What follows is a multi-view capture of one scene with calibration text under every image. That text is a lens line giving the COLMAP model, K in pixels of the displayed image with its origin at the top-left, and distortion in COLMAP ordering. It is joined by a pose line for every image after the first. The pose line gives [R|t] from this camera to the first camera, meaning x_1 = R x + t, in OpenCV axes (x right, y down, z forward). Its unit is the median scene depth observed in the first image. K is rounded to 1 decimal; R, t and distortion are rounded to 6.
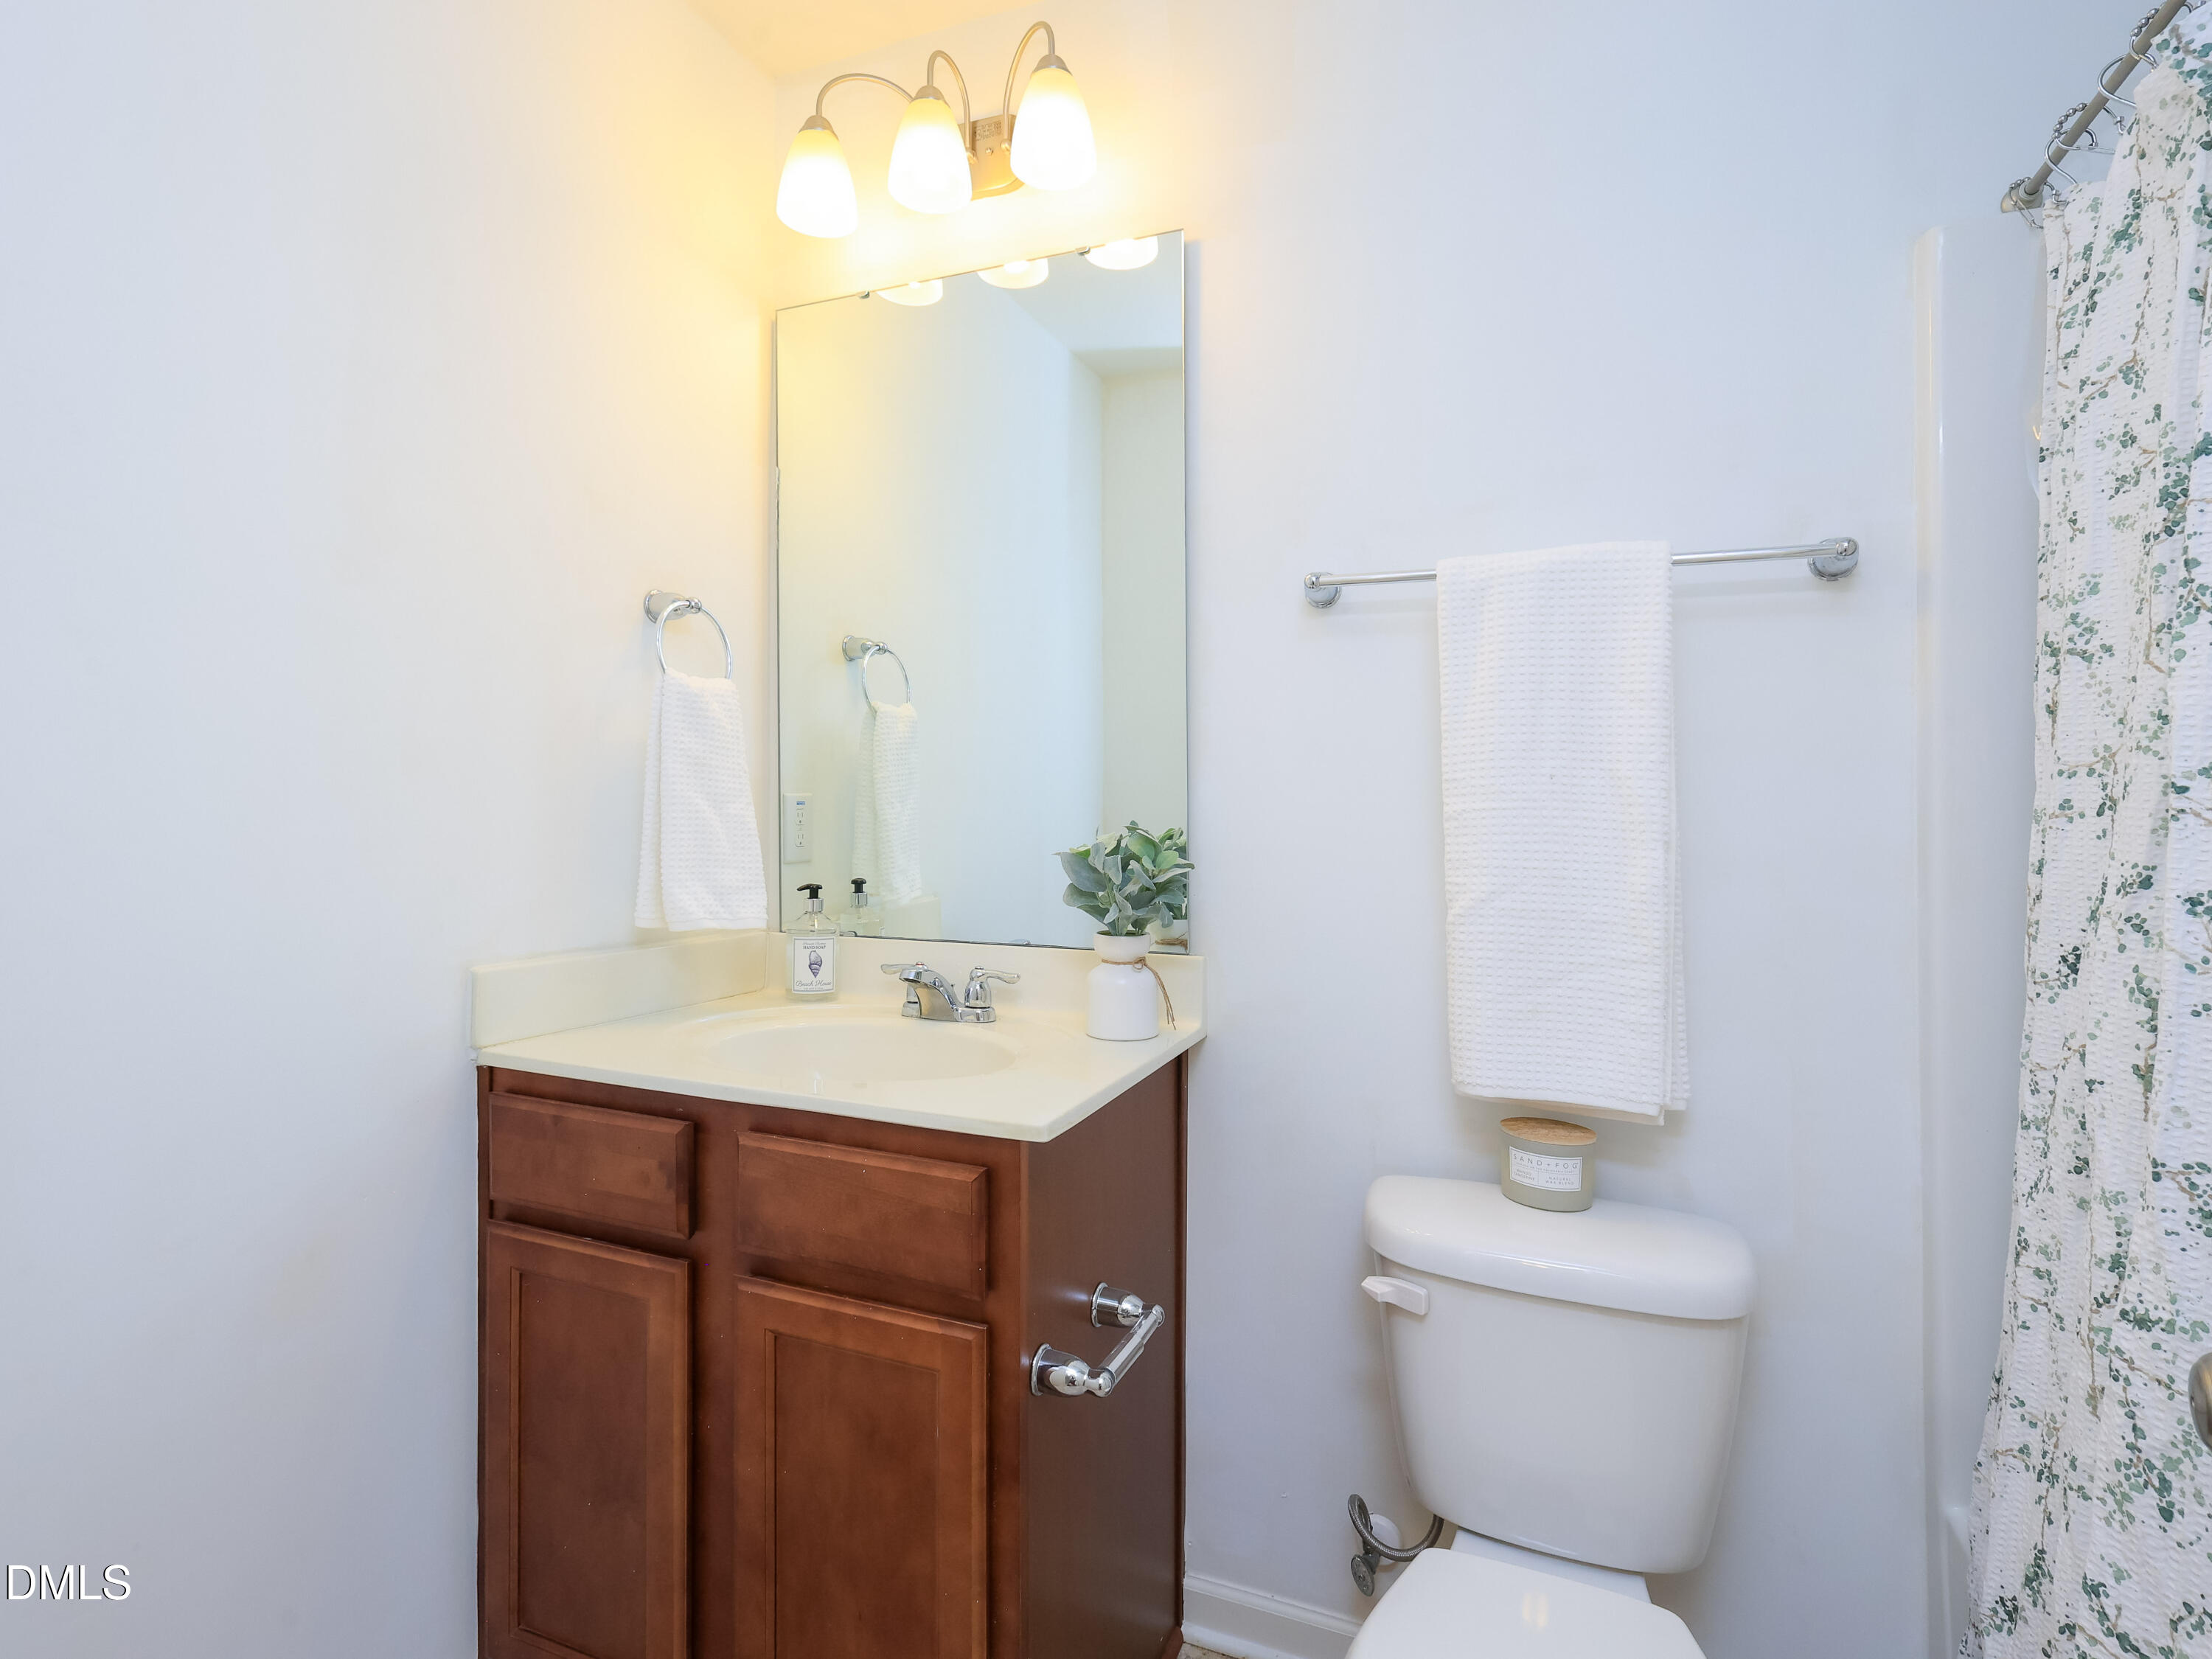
lens RADIAL K [[1095.5, 0, 1101.5], [0, 1095.5, 799.5], [0, 0, 1]] dist [0.003939, 0.000680]
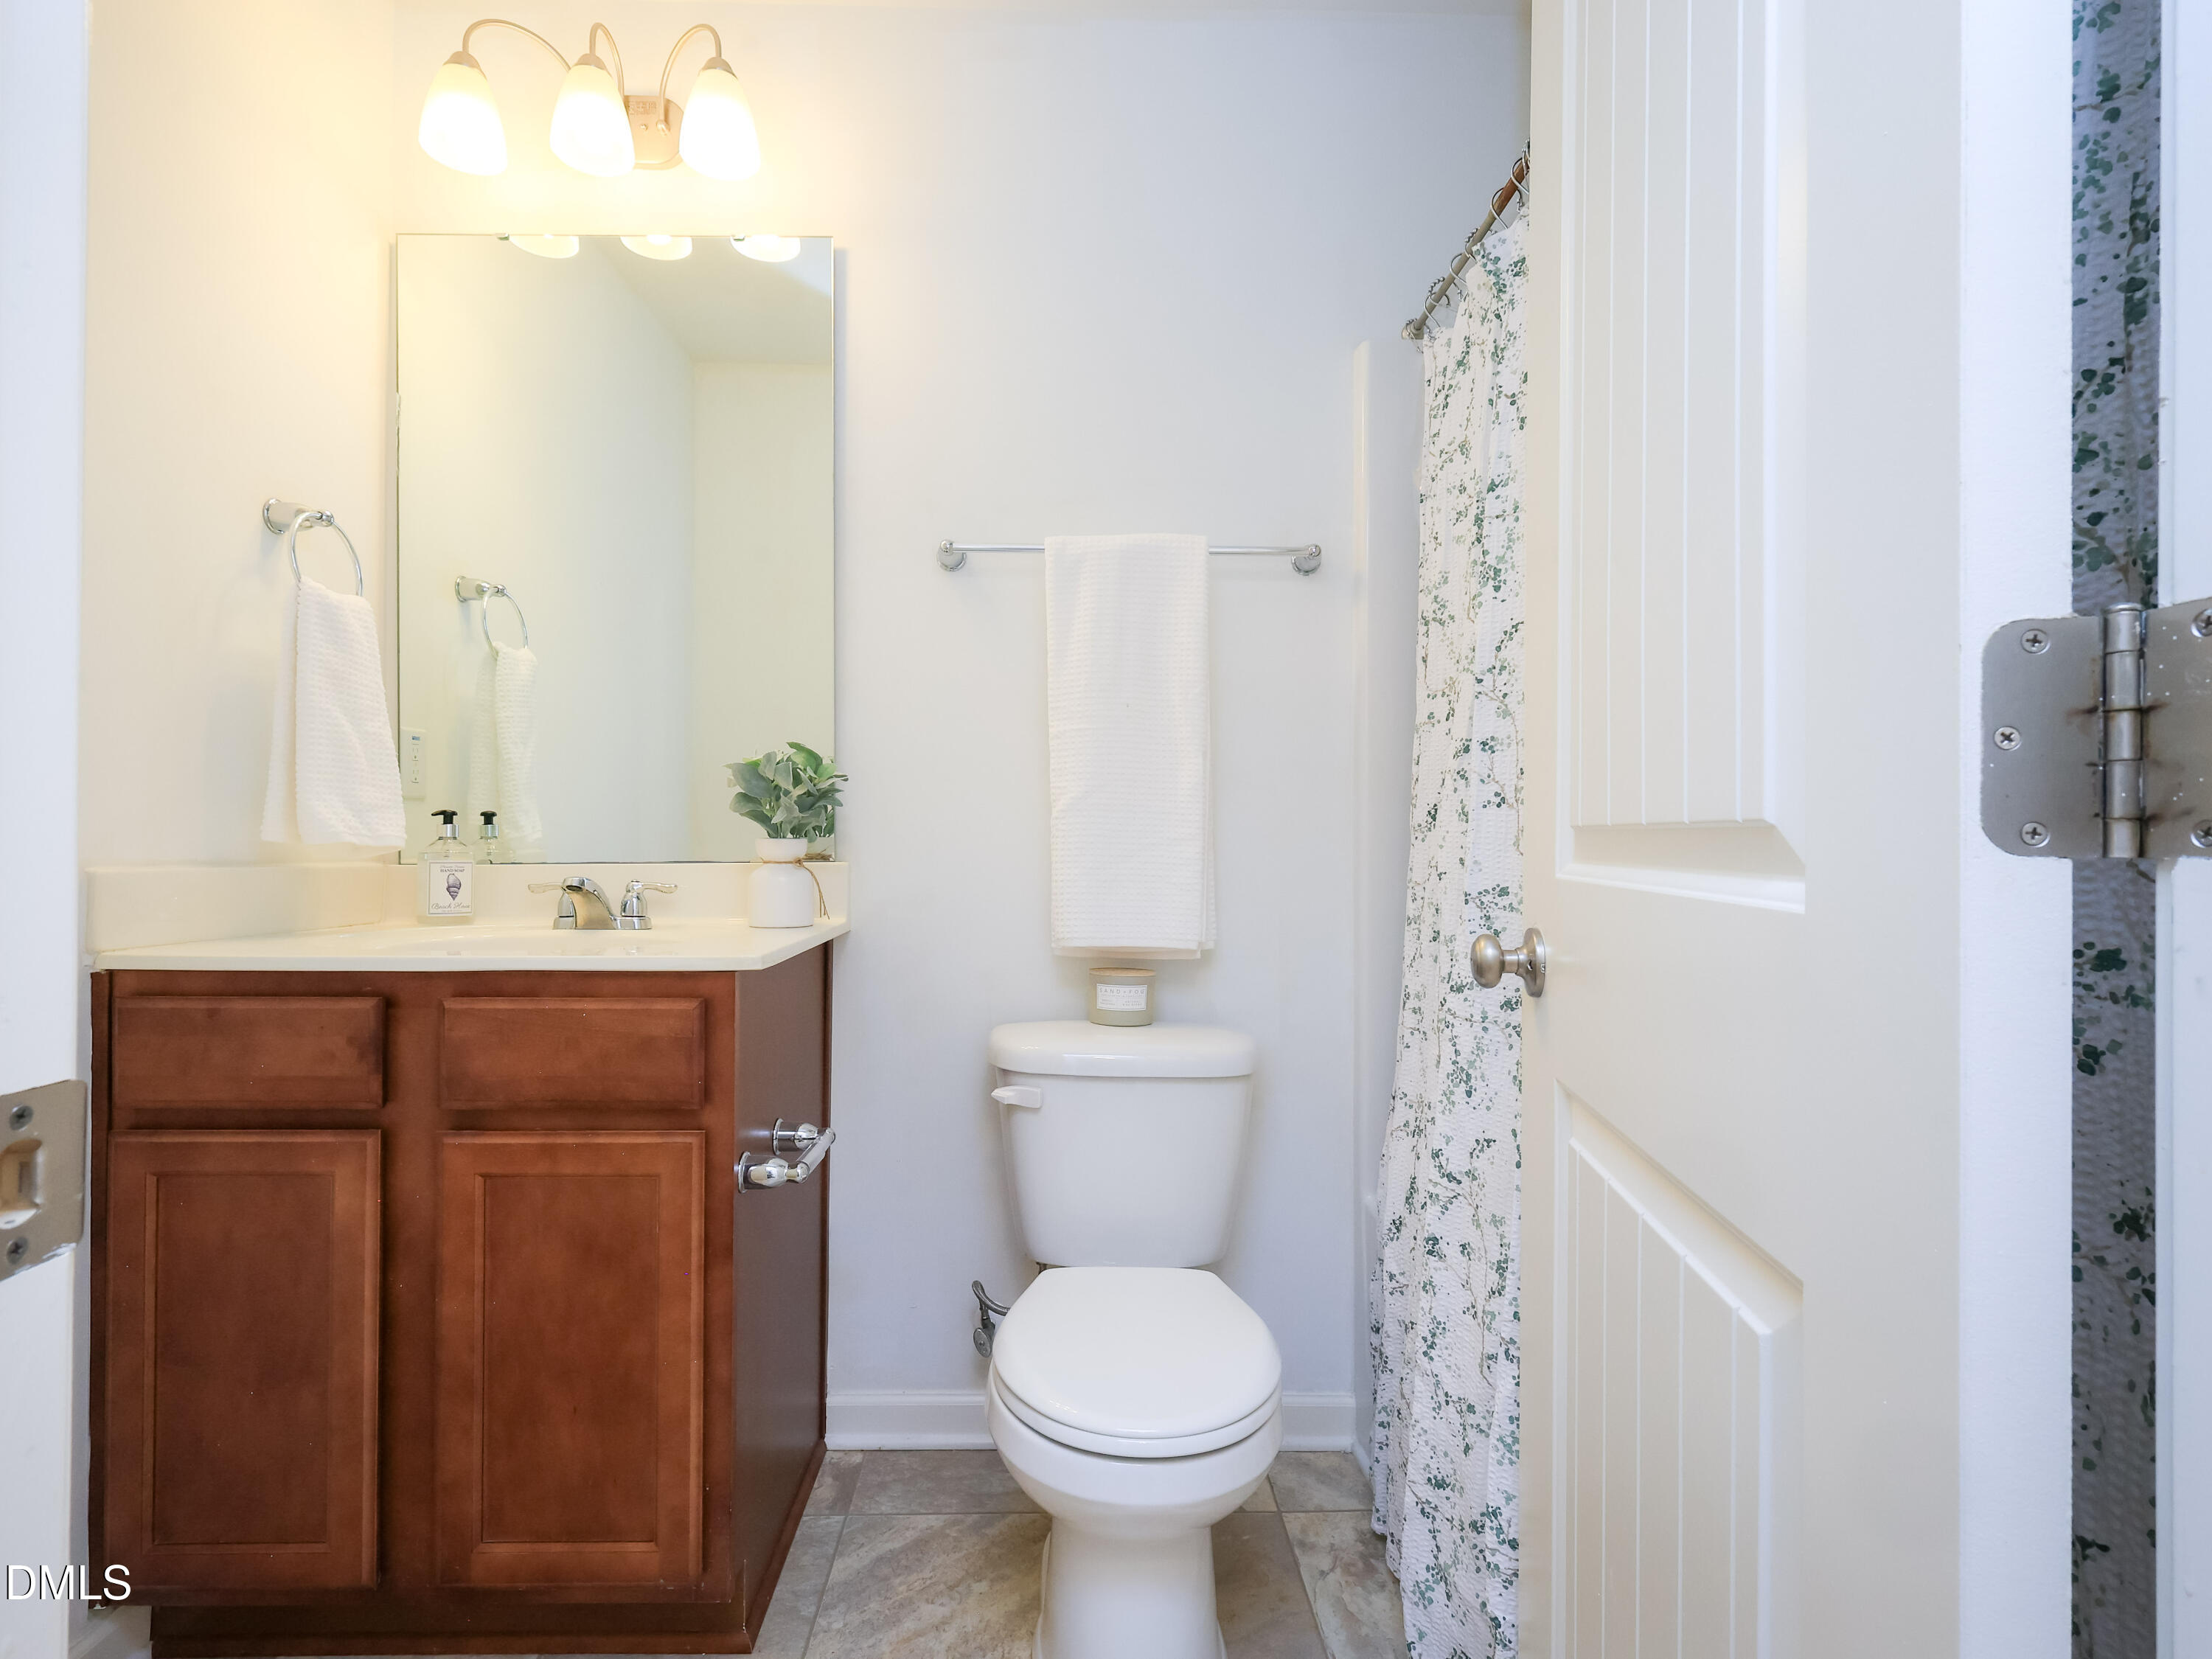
lens RADIAL K [[1071.5, 0, 1060.8], [0, 1071.5, 823.4], [0, 0, 1]] dist [0.001154, -0.000128]
pose [[0.929874, 0.001846, 0.367874, -0.150023], [-0.005085, 0.999956, 0.007836, 0.116869], [-0.367843, -0.009157, 0.929843, -0.193096]]
